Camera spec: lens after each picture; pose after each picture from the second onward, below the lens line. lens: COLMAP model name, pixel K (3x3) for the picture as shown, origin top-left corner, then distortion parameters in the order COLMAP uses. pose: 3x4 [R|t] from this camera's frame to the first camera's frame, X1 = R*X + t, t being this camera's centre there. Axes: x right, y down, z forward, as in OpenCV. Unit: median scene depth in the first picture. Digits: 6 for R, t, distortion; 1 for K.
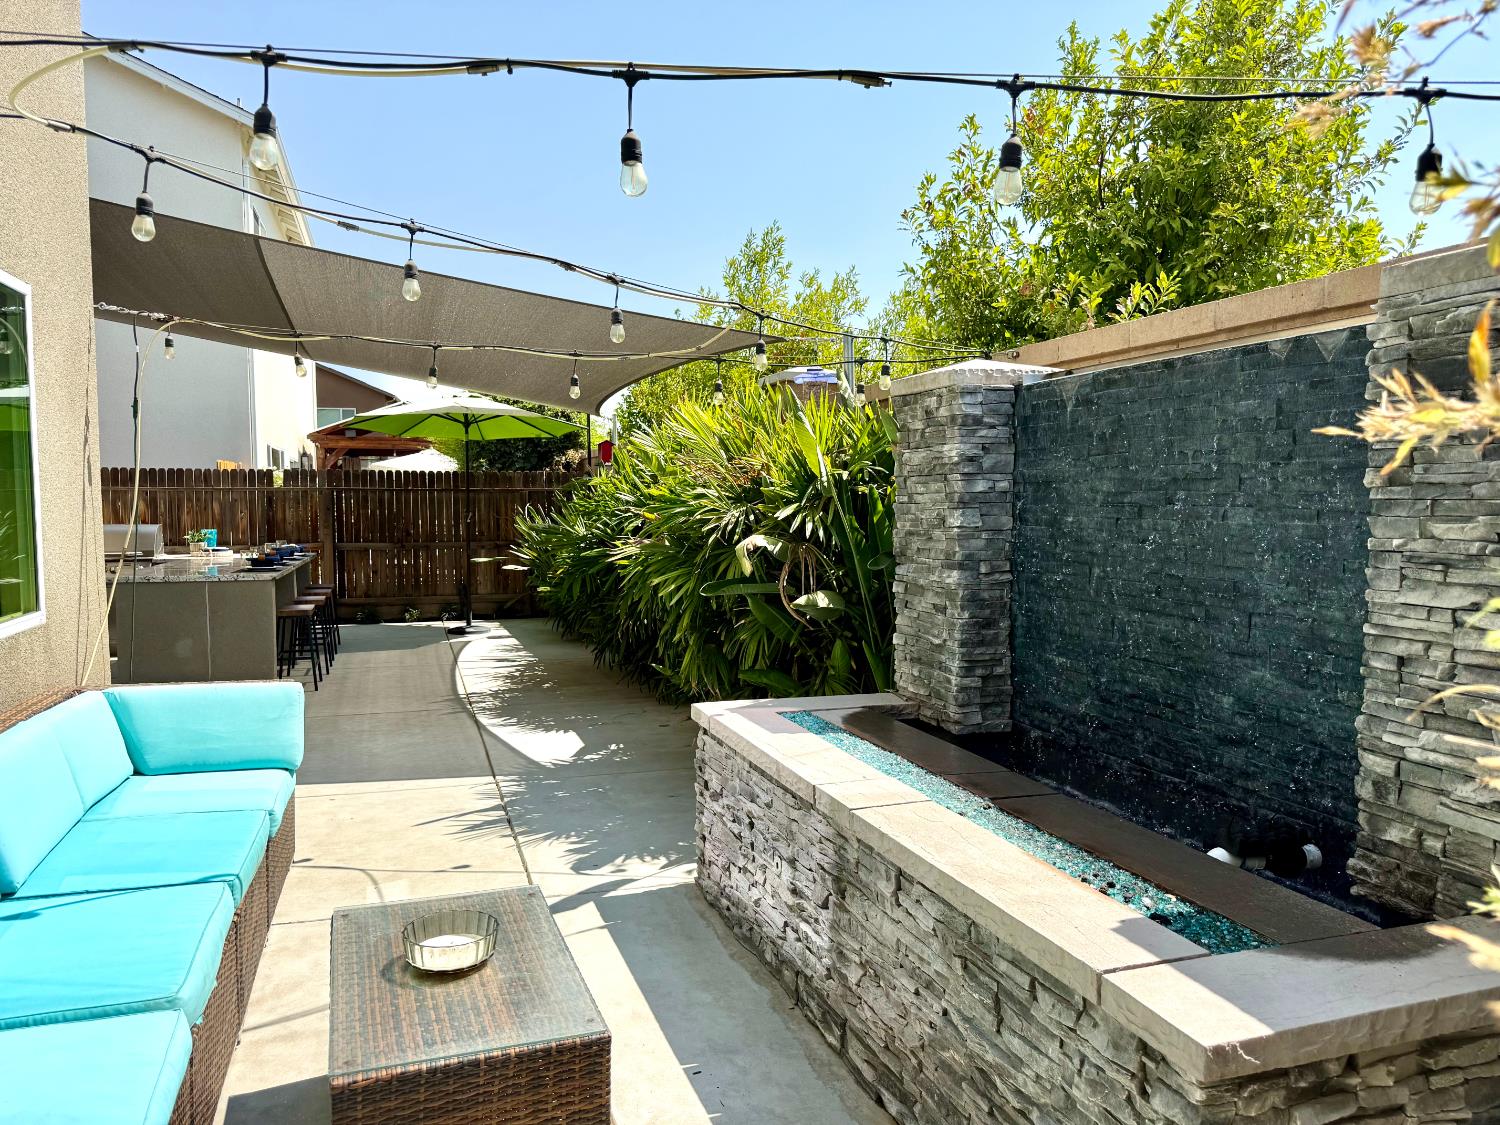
lens RADIAL K [[1026.7, 0, 755.4], [0, 1026.7, 561.1], [0, 0, 1]] dist [0.087965, -0.185988]
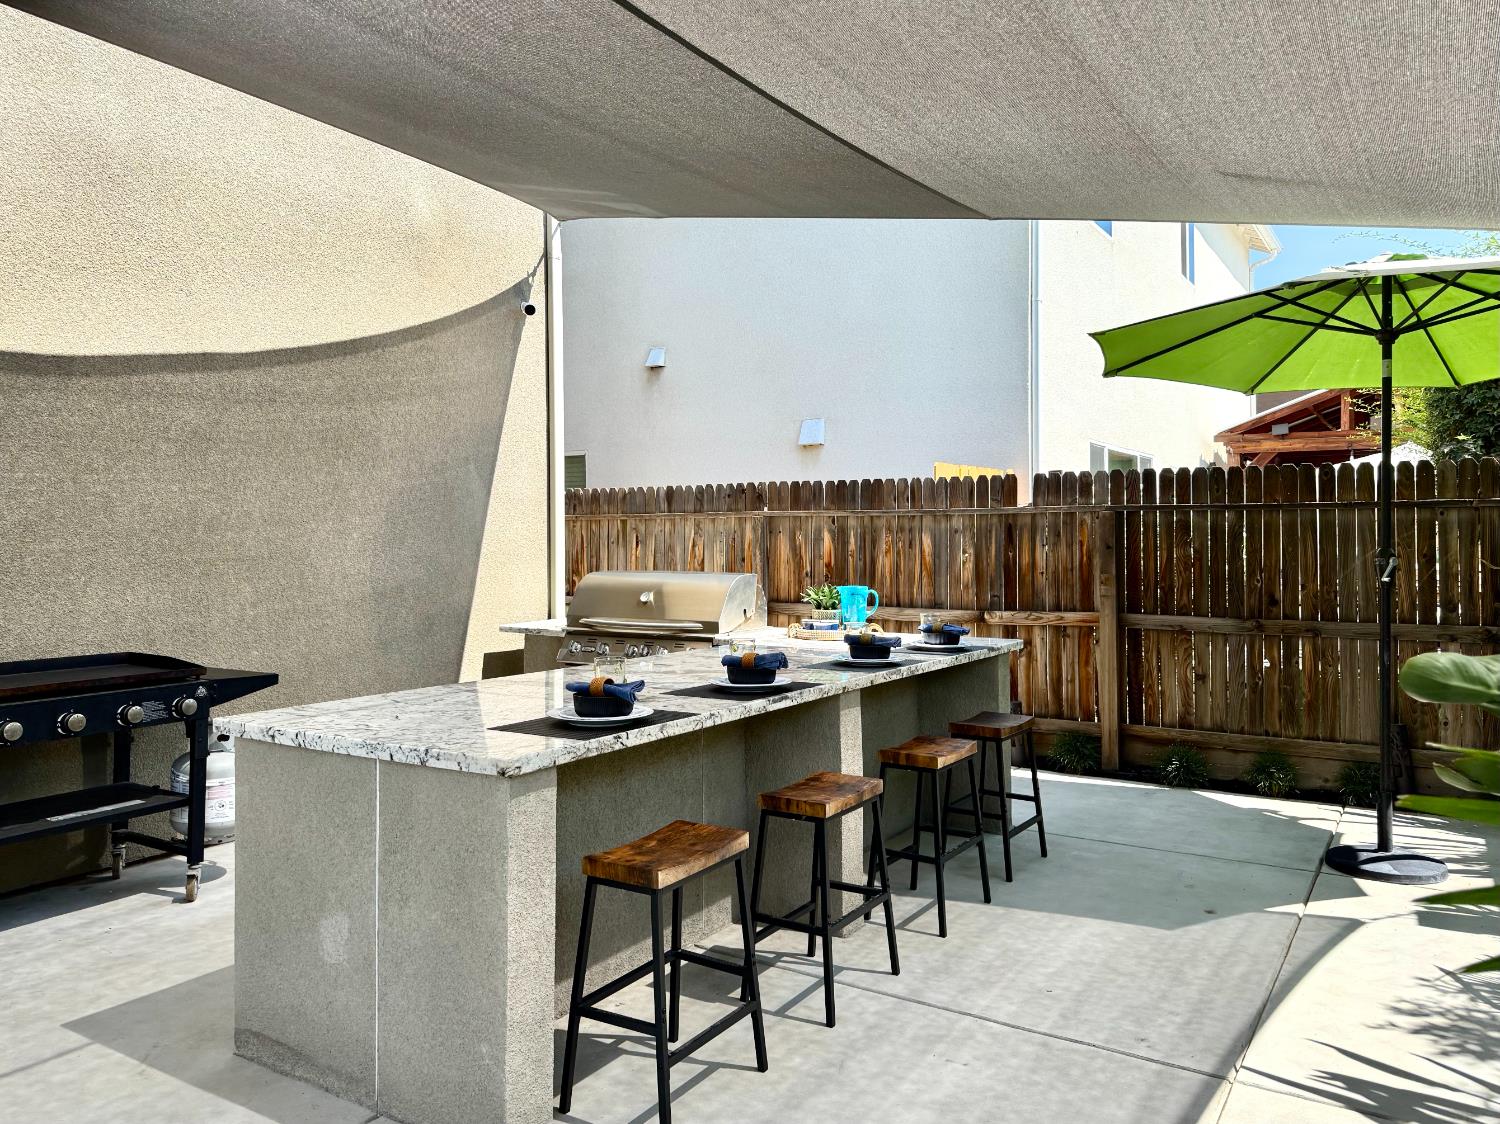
lens RADIAL K [[1100.9, 0, 785.9], [0, 1100.9, 524.9], [0, 0, 1]] dist [0.104871, -0.184650]
pose [[0.644369, -0.011199, -0.764633, -0.094152], [-0.041379, 0.997917, -0.049486, -0.026701], [0.763594, 0.063527, 0.642563, 0.514358]]
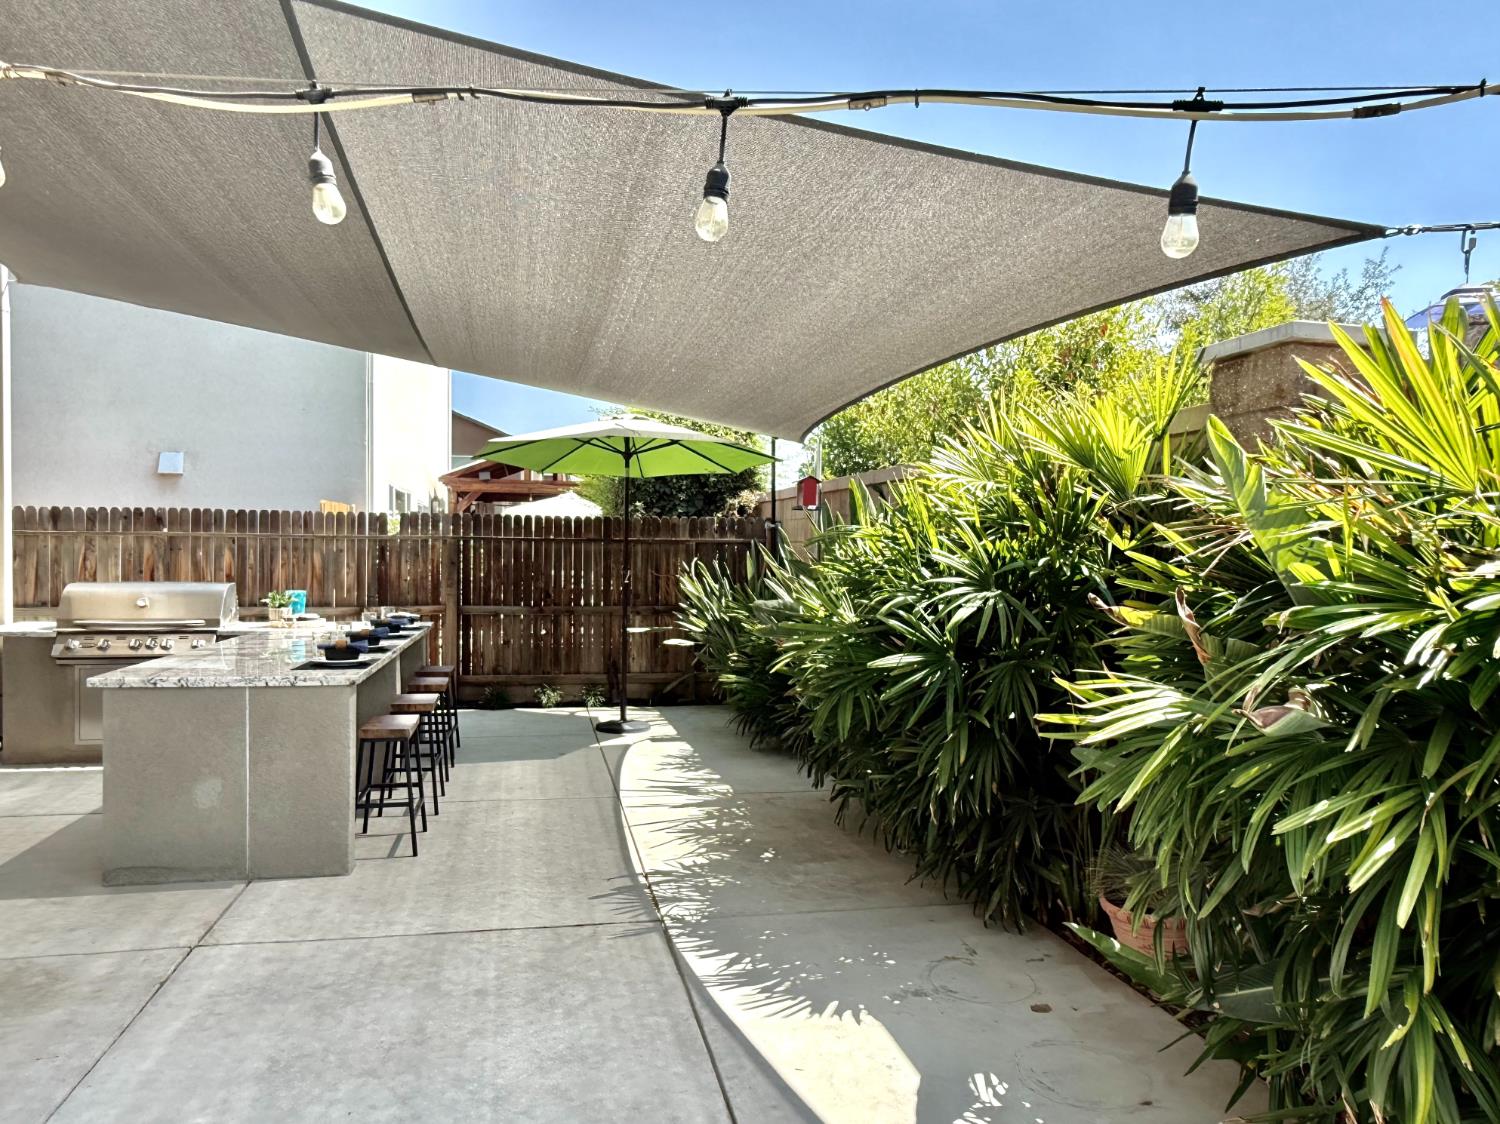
lens RADIAL K [[997.0, 0, 750.0], [0, 997.0, 562.0], [0, 0, 1]] dist [0.002339, 0.000894]
pose [[0.993656, 0.012897, -0.111717, -0.097895], [-0.018046, 0.998815, -0.045199, -0.019940], [0.111002, 0.046929, 0.992712, 0.260443]]
